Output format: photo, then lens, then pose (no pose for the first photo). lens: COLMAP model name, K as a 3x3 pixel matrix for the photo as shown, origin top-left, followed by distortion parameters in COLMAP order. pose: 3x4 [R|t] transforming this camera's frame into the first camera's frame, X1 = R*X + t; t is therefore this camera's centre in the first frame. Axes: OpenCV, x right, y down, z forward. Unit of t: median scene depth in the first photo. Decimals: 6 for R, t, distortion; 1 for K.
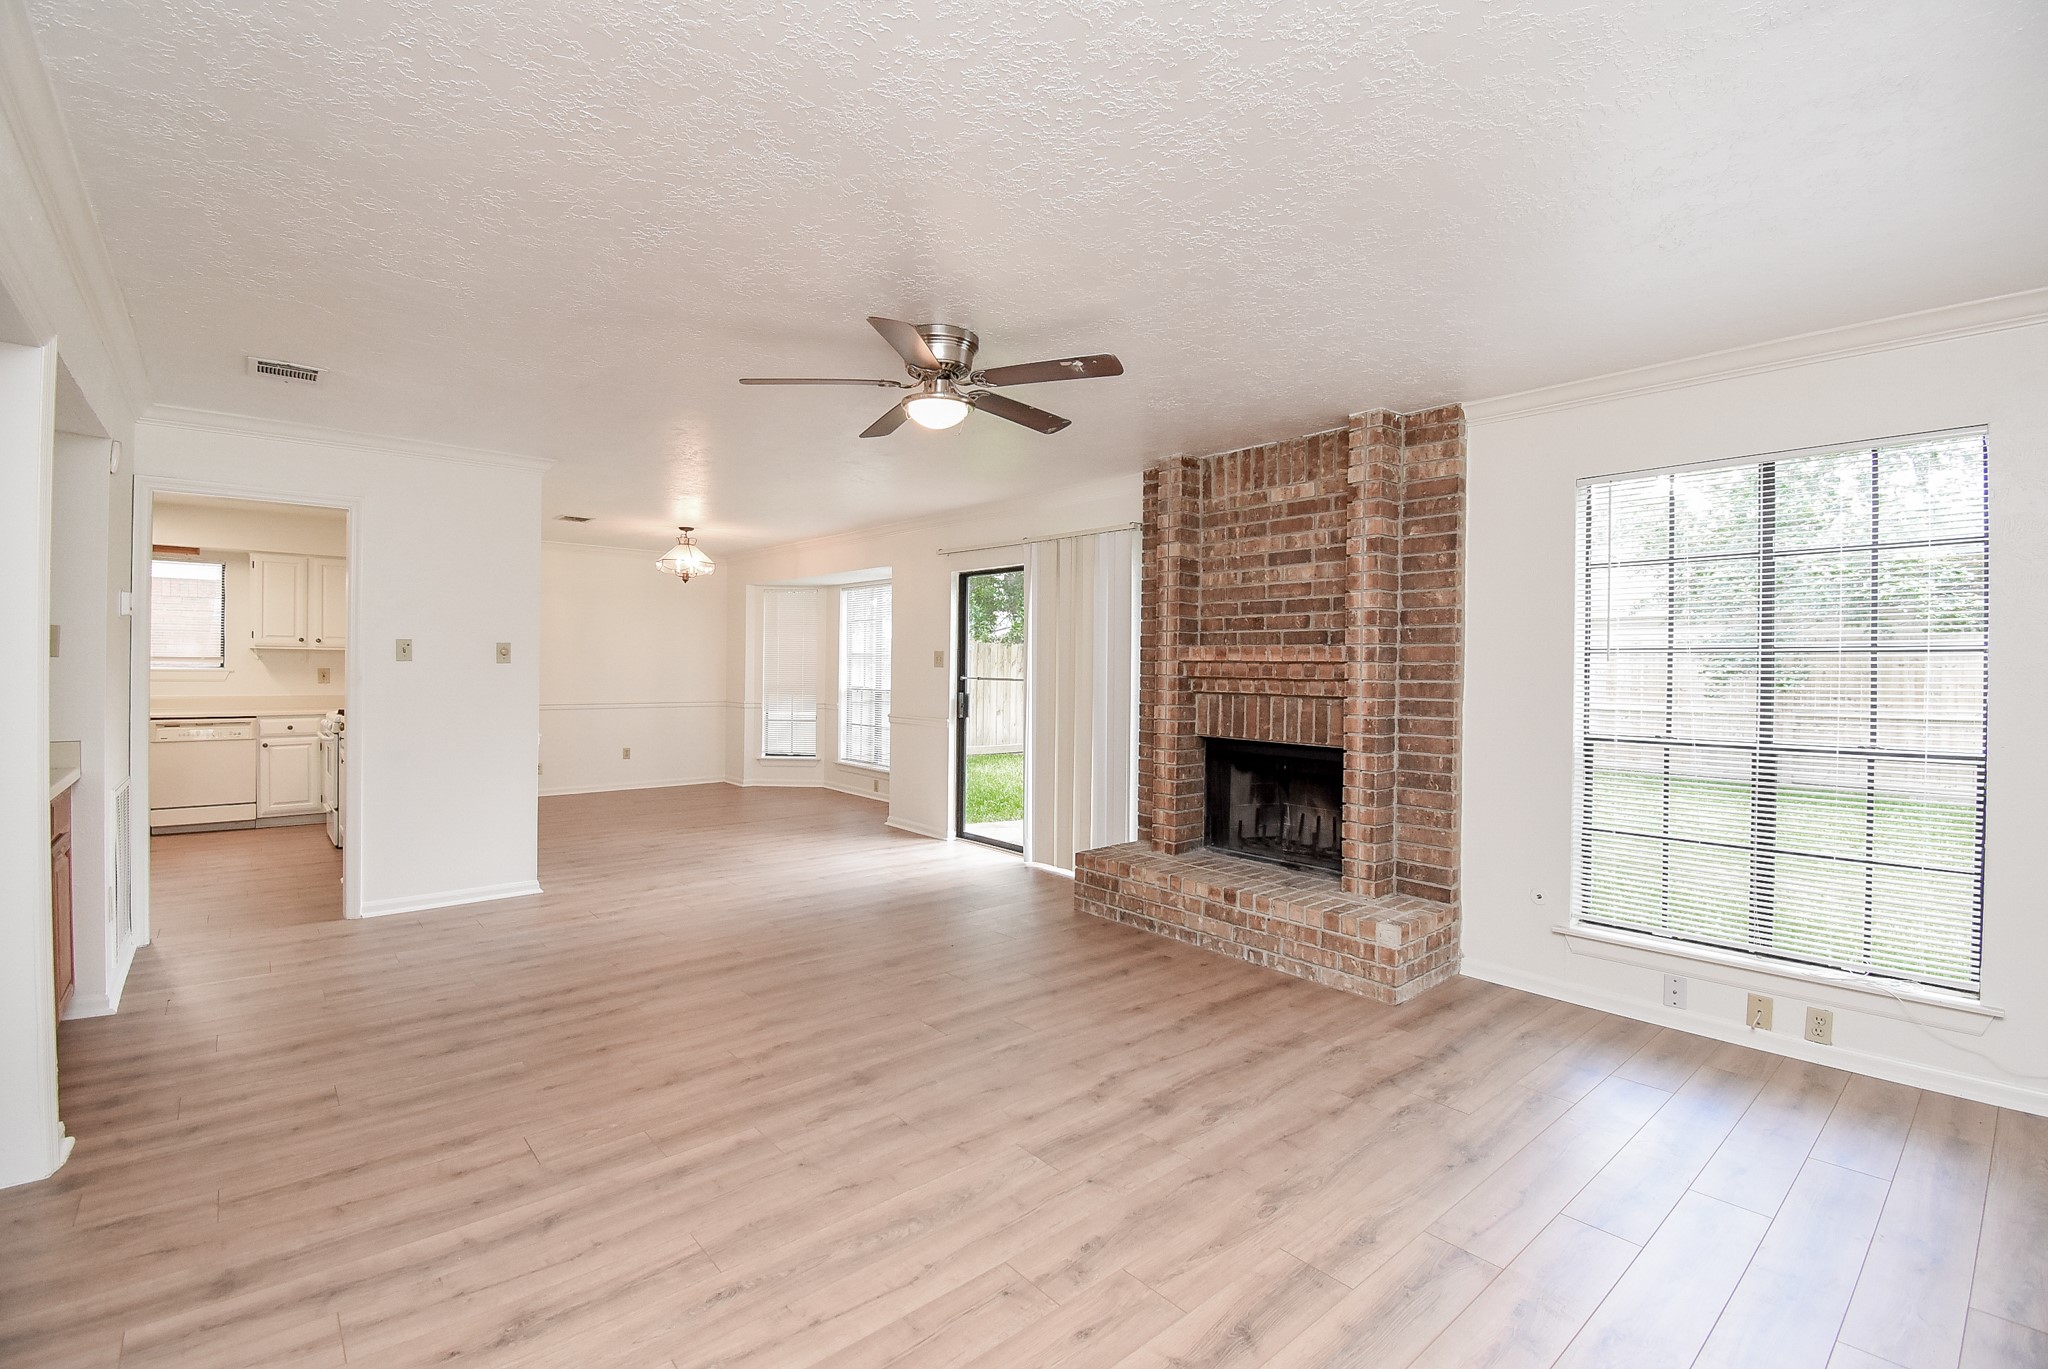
lens RADIAL K [[903.0, 0, 1023.4], [0, 903.0, 672.3], [0, 0, 1]] dist [0.024284, -0.027833]
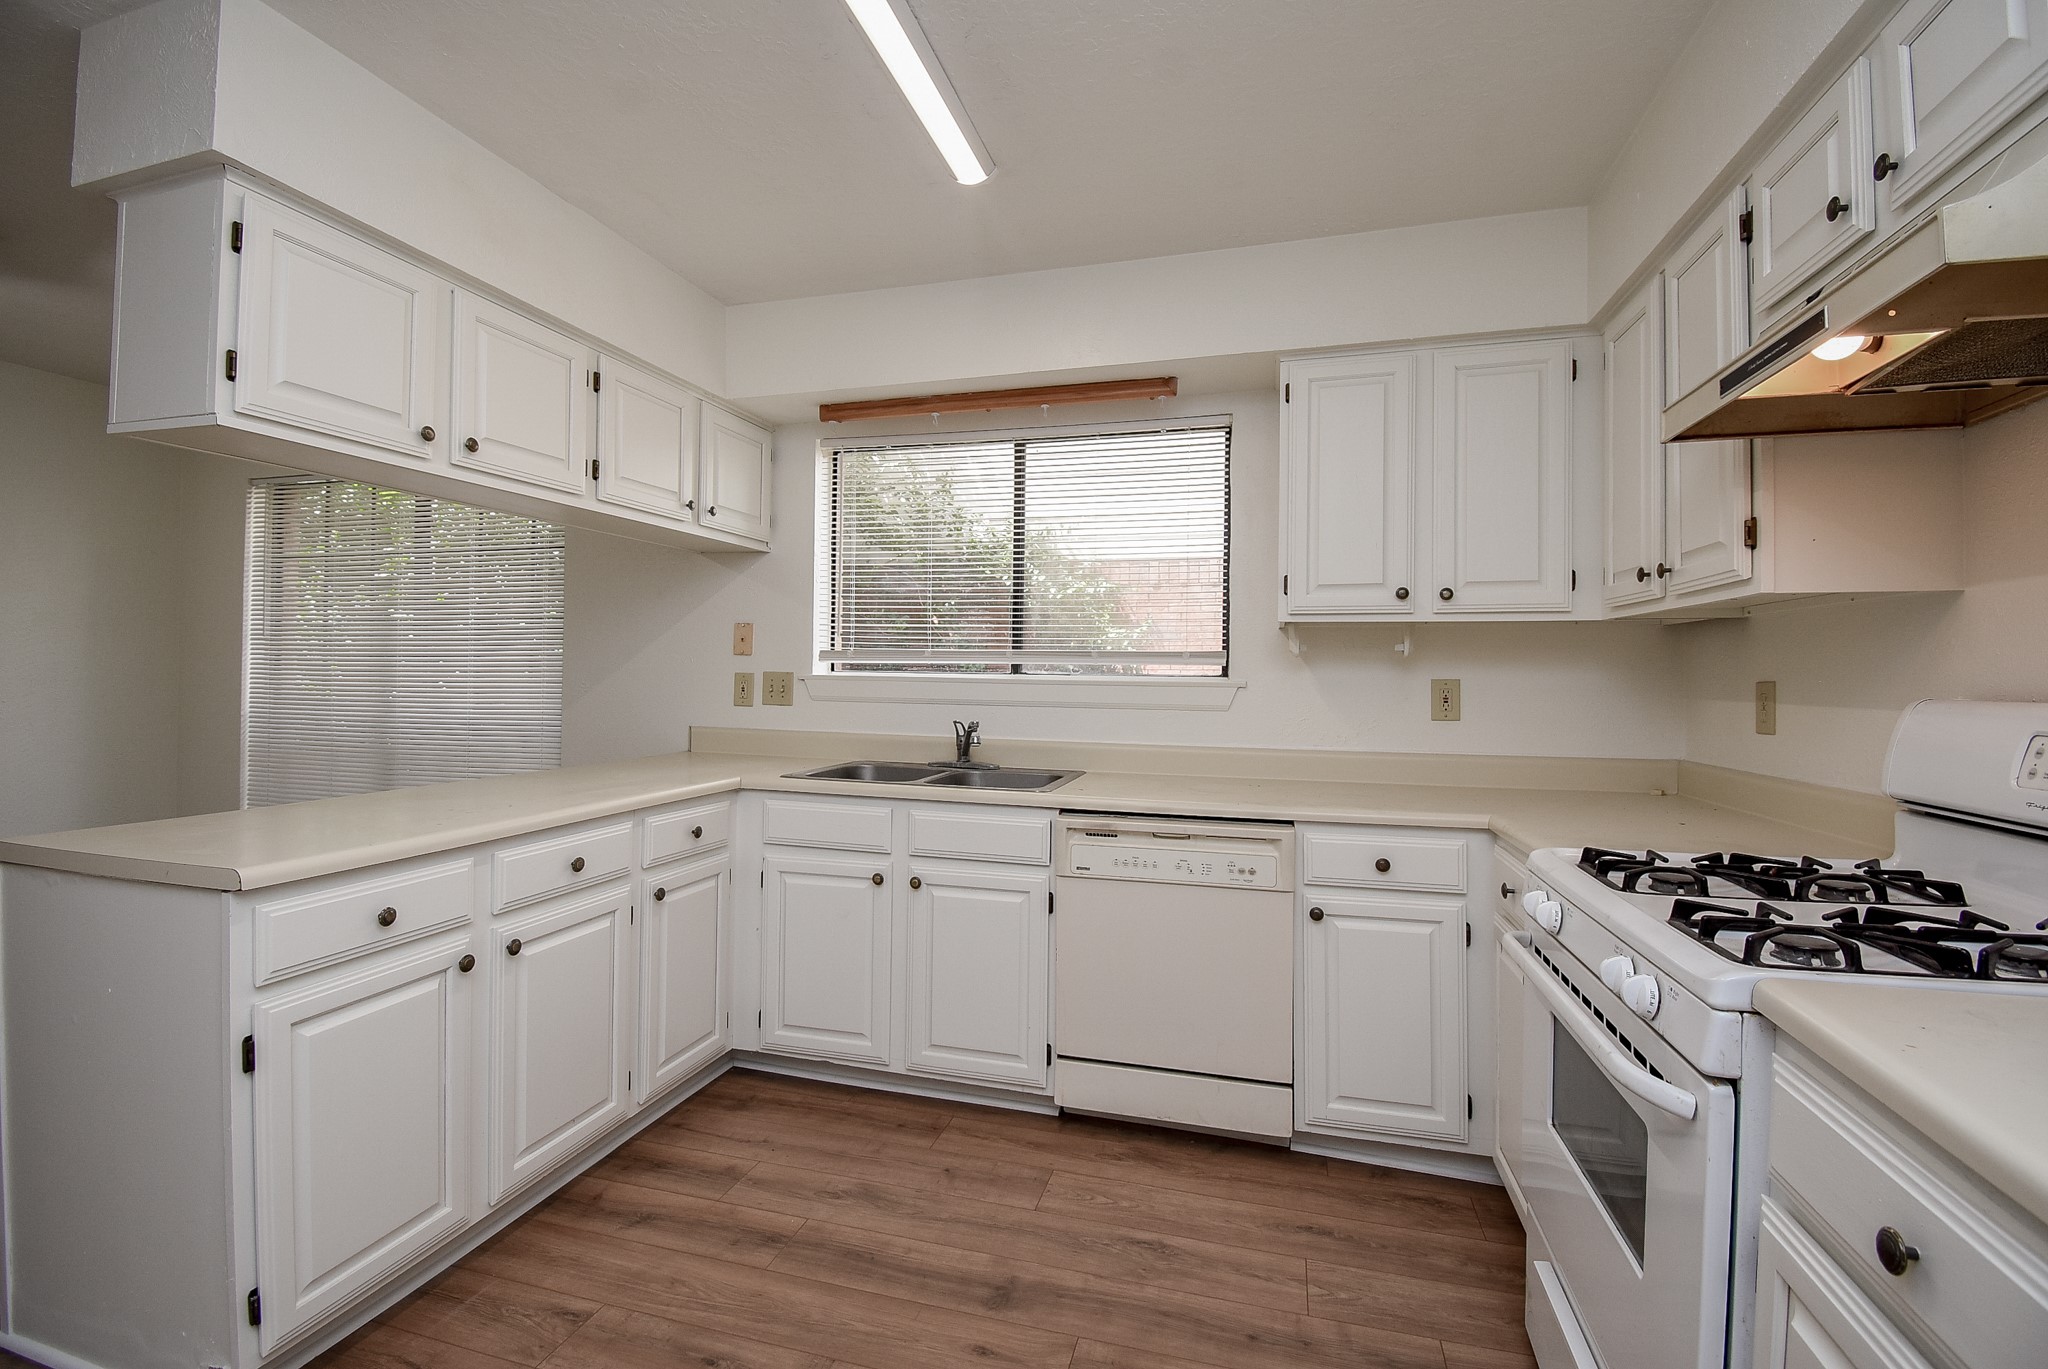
lens RADIAL K [[900.3, 0, 1021.6], [0, 900.3, 672.8], [0, 0, 1]] dist [0.022833, -0.027114]
pose [[0.545732, -0.011166, -0.837885, -1.052789], [-0.008271, 0.999791, -0.018710, 0.002799], [0.837919, 0.017141, 0.545526, 1.240781]]
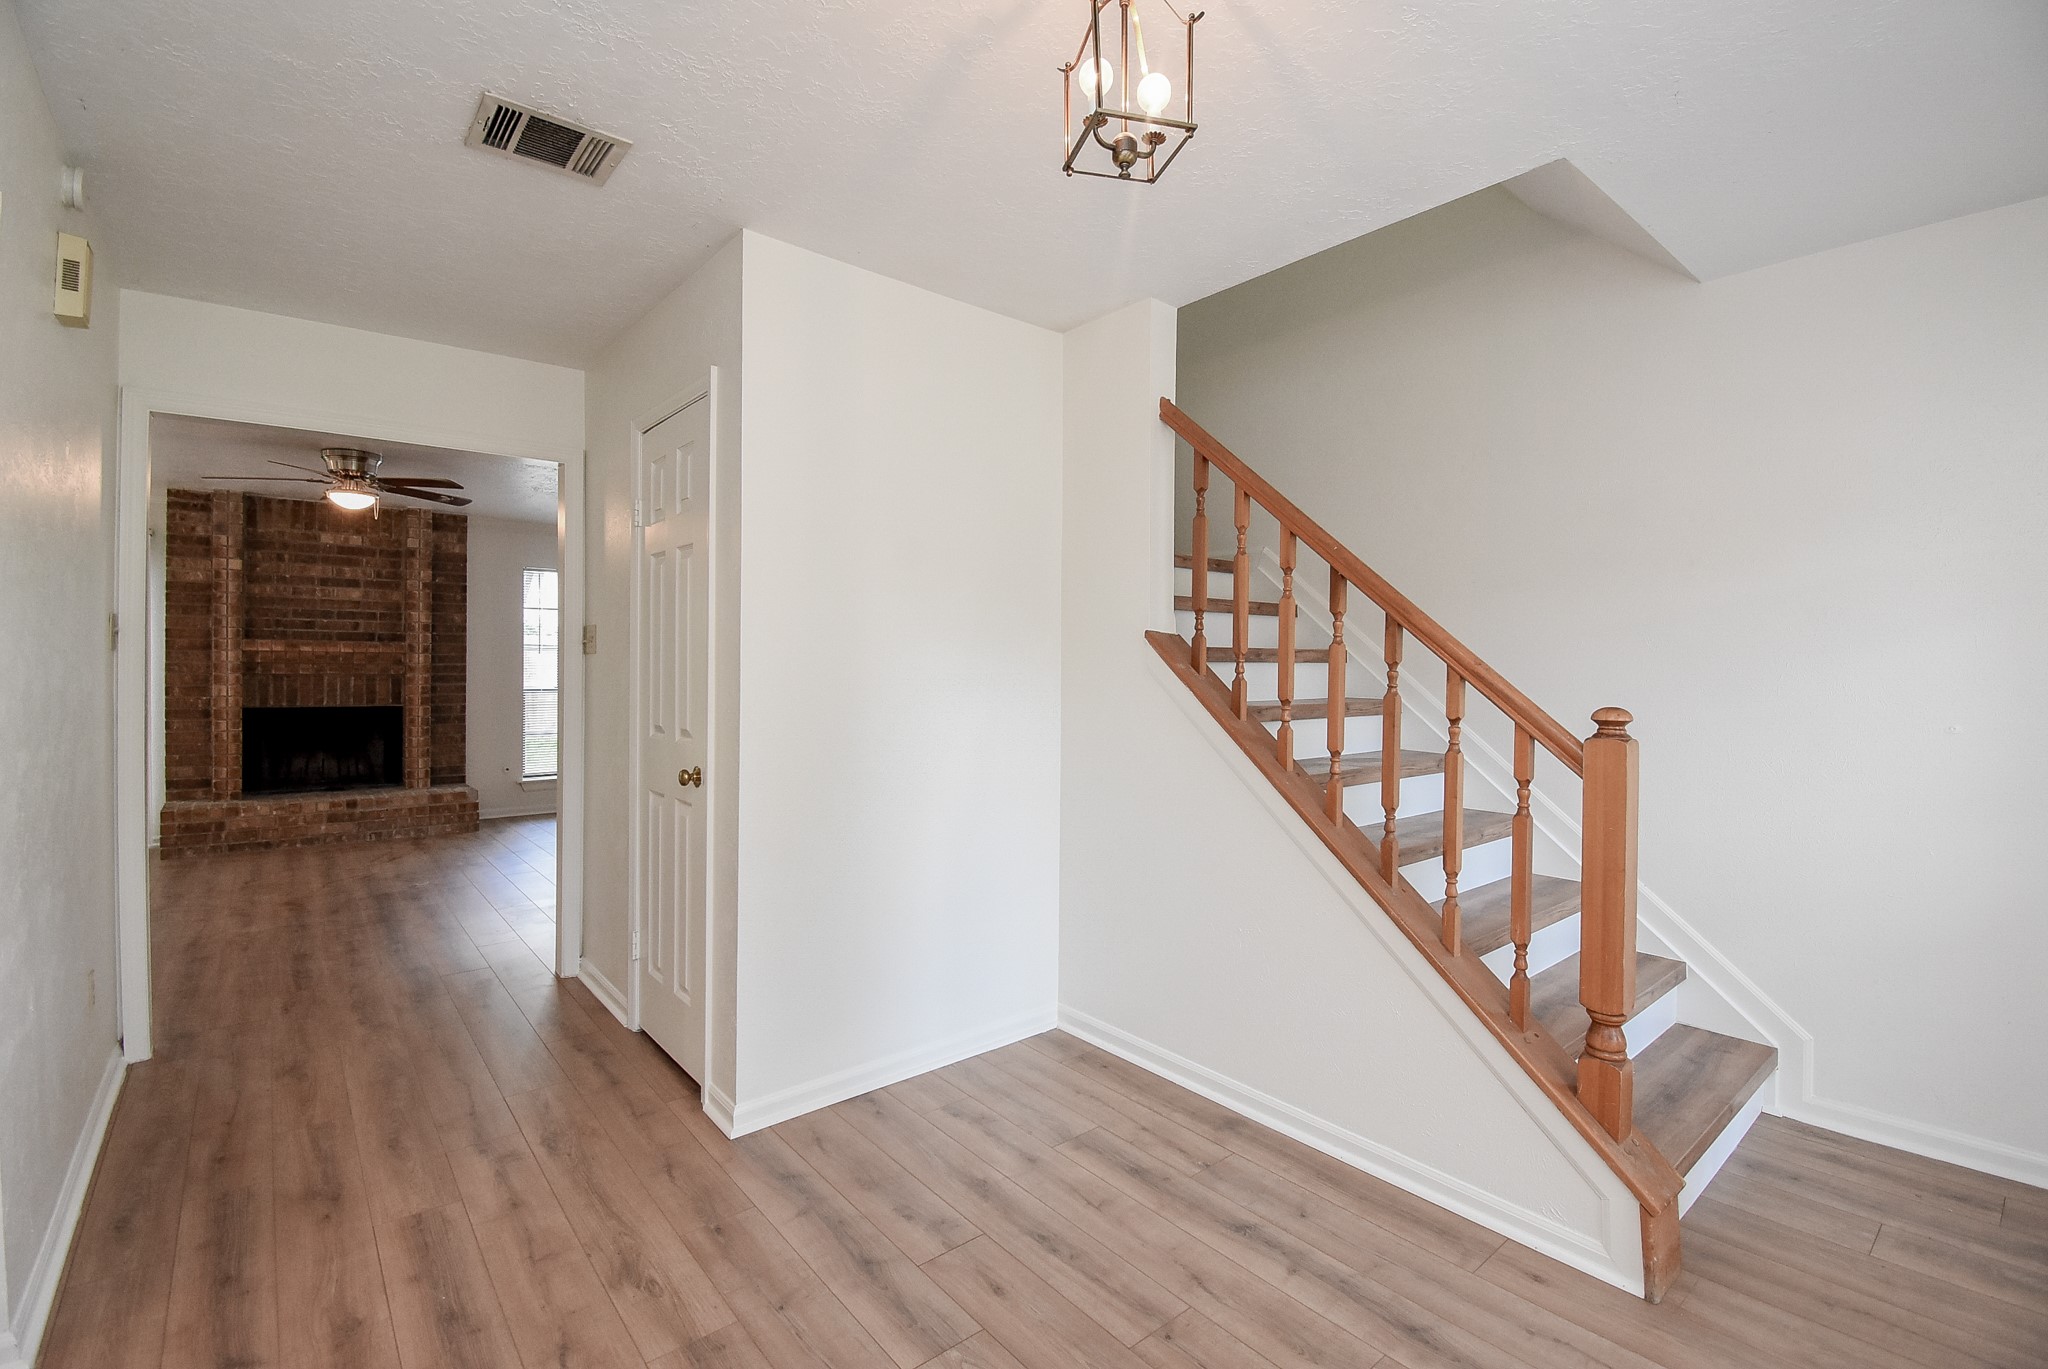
lens RADIAL K [[929.5, 0, 1021.2], [0, 929.5, 670.2], [0, 0, 1]] dist [0.031279, -0.029965]
pose [[0.031596, -0.011988, 0.999429, -1.352277], [-0.001535, 0.999926, 0.012042, -0.002223], [-0.999500, -0.001915, 0.031575, -0.194646]]
